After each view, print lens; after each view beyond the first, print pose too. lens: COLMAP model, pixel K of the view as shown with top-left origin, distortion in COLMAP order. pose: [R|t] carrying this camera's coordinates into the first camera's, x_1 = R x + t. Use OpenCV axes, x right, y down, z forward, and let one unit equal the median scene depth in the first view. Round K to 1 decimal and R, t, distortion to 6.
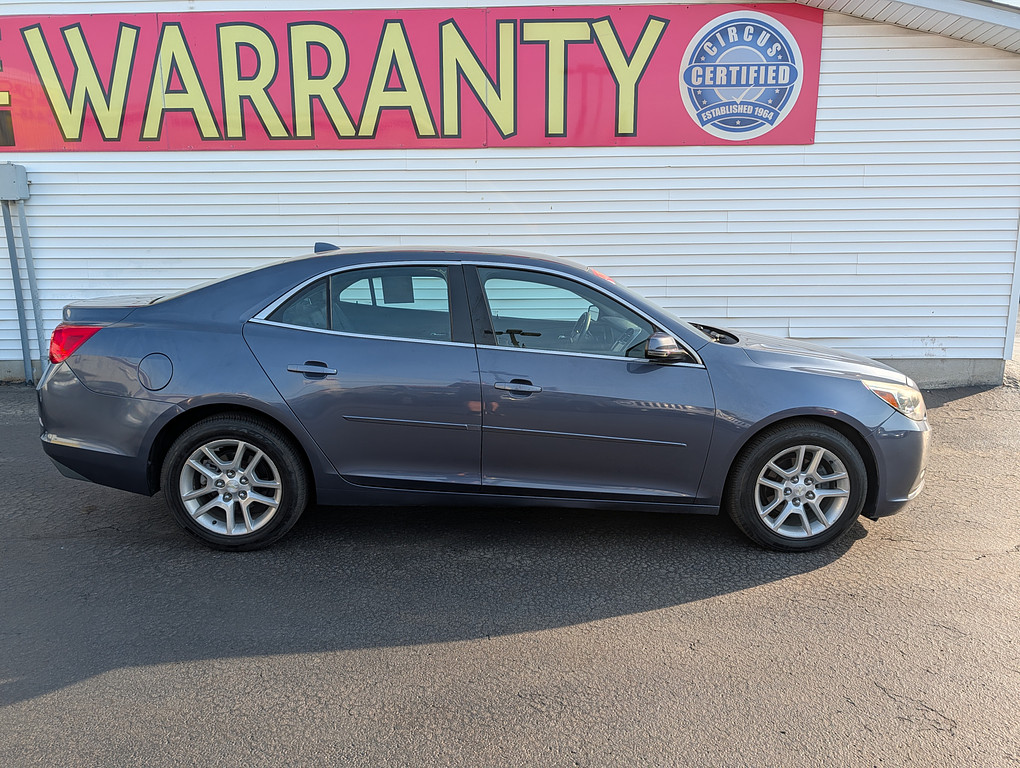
lens RADIAL K [[726.9, 0, 506.5], [0, 726.9, 388.2], [0, 0, 1]] dist [0.009276, -0.008068]
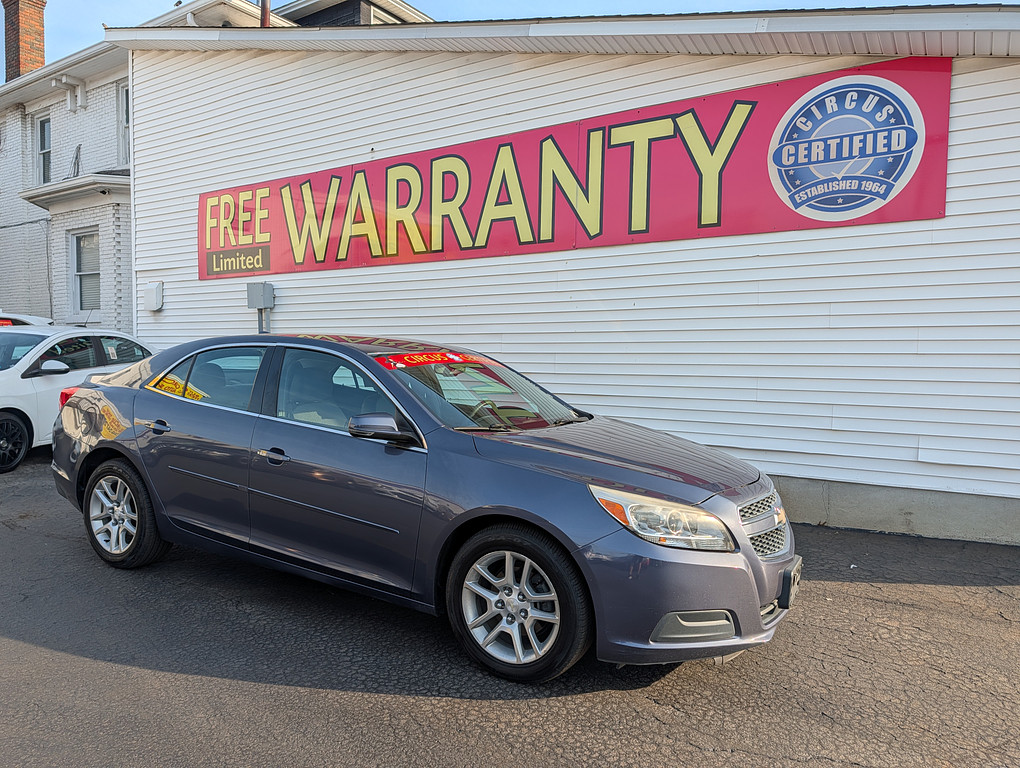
lens RADIAL K [[726.9, 0, 511.6], [0, 726.9, 388.8], [0, 0, 1]] dist [0.009276, -0.008068]
pose [[0.849748, 0.035914, -0.525964, 0.449934], [-0.113762, 0.986663, -0.116423, -0.006665], [0.514768, 0.158765, 0.842501, 0.124088]]
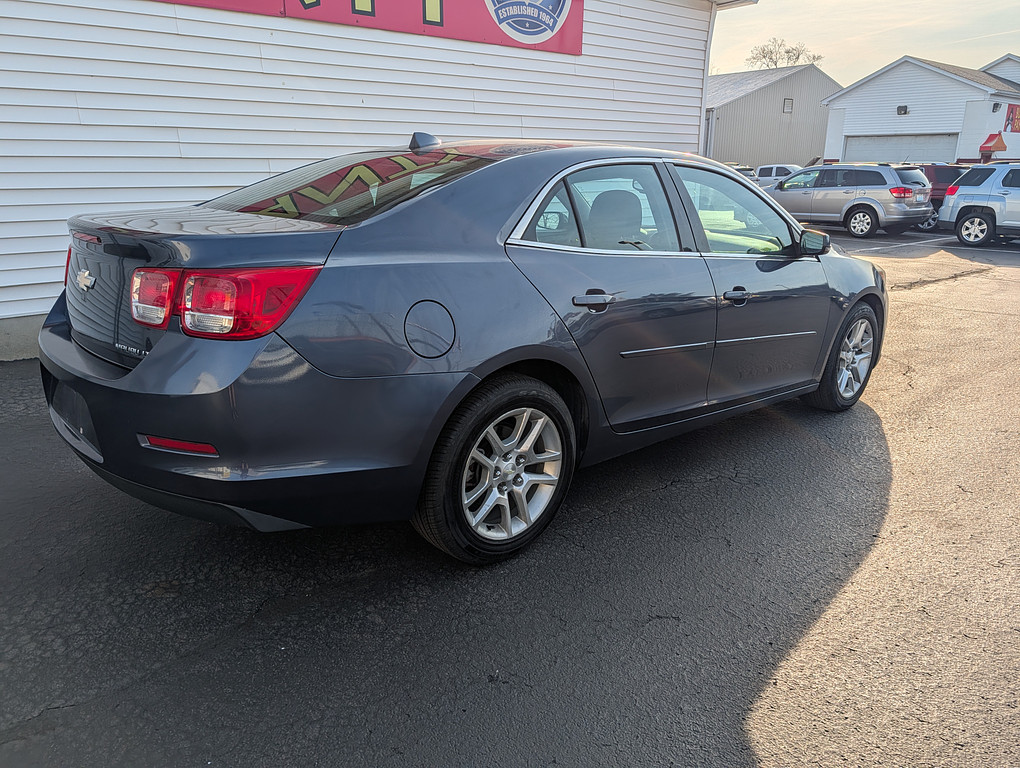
lens RADIAL K [[726.9, 0, 518.7], [0, 726.9, 378.2], [0, 0, 1]] dist [0.009276, -0.008068]
pose [[0.766809, -0.171132, 0.618641, -0.396061], [0.105497, 0.984298, 0.141518, -0.029859], [-0.633146, -0.043253, 0.772823, 0.213843]]
